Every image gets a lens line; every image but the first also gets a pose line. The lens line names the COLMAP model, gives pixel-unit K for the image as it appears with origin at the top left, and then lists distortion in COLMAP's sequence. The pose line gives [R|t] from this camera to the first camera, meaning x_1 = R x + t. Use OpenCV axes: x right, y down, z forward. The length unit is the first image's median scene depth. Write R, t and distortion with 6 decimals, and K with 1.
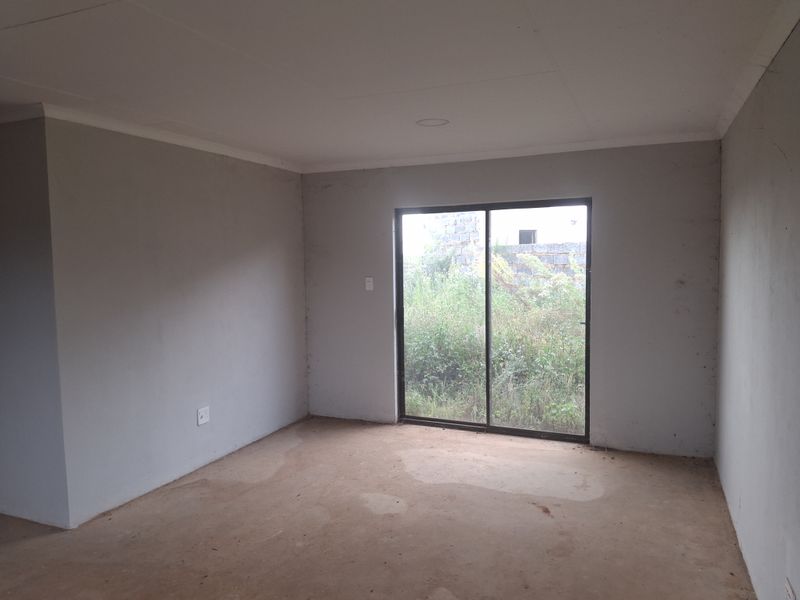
lens RADIAL K [[600.5, 0, 392.2], [0, 600.5, 297.0], [0, 0, 1]] dist [0.120083, -0.203609]
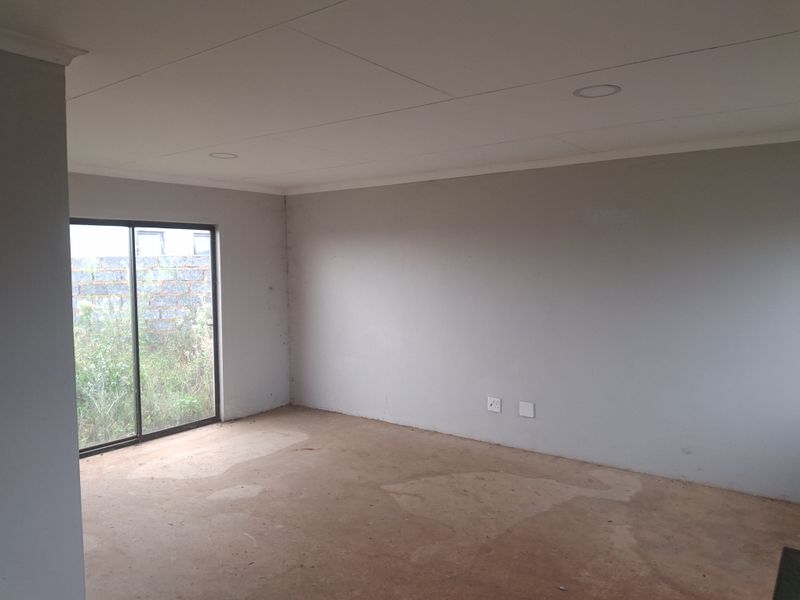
lens RADIAL K [[600.5, 0, 392.2], [0, 600.5, 297.0], [0, 0, 1]] dist [0.120083, -0.203609]
pose [[0.238989, -0.045240, 0.969968, -0.907059], [0.081859, 0.996297, 0.026299, -0.018609], [-0.967566, 0.073116, 0.241807, 0.391313]]
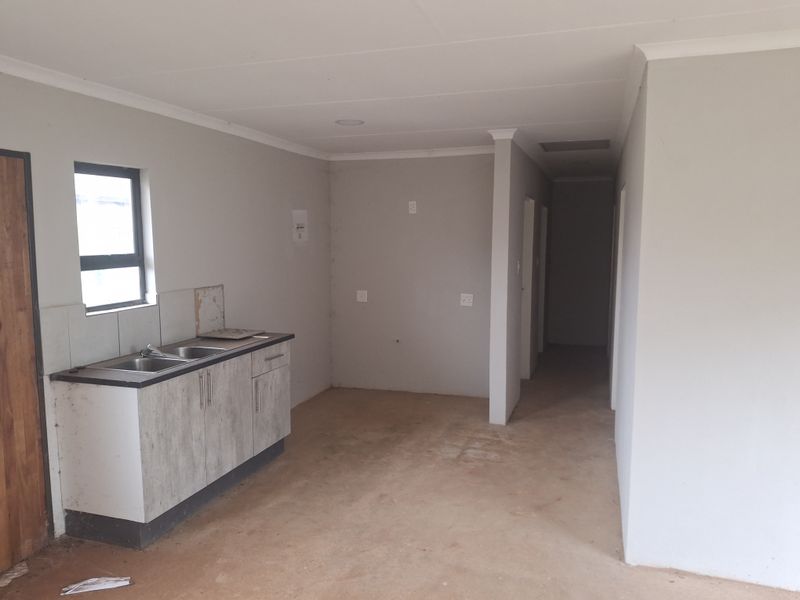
lens RADIAL K [[600.0, 0, 426.9], [0, 600.0, 301.7], [0, 0, 1]] dist [0.040838, -0.094719]
pose [[0.108915, 0.132831, -0.985136, 0.171859], [-0.084391, 0.988690, 0.123980, -0.044073], [0.990462, 0.069633, 0.118893, 0.497686]]
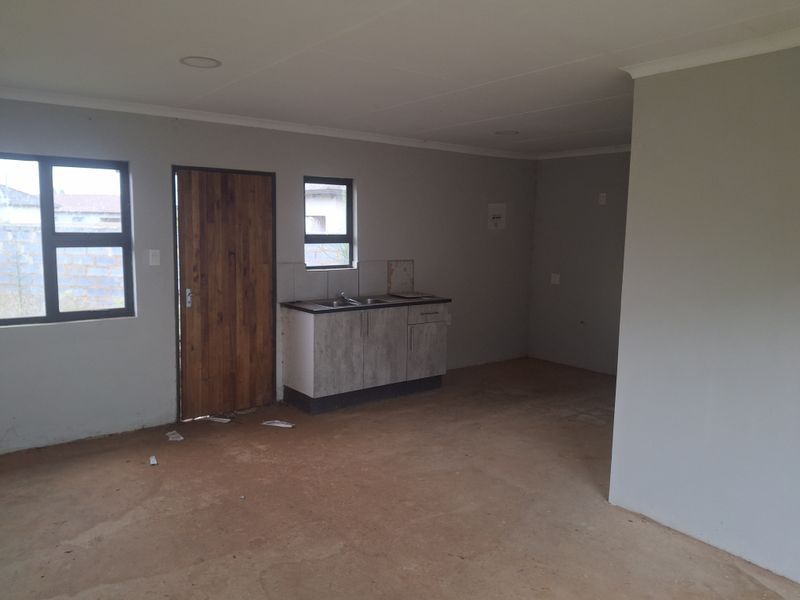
lens RADIAL K [[600.5, 0, 392.2], [0, 600.5, 297.0], [0, 0, 1]] dist [0.120083, -0.203609]
pose [[-0.491106, 0.119274, -0.862896, 0.372572], [-0.072017, 0.981631, 0.176674, -0.075792], [0.868118, 0.148909, -0.473495, 0.916729]]
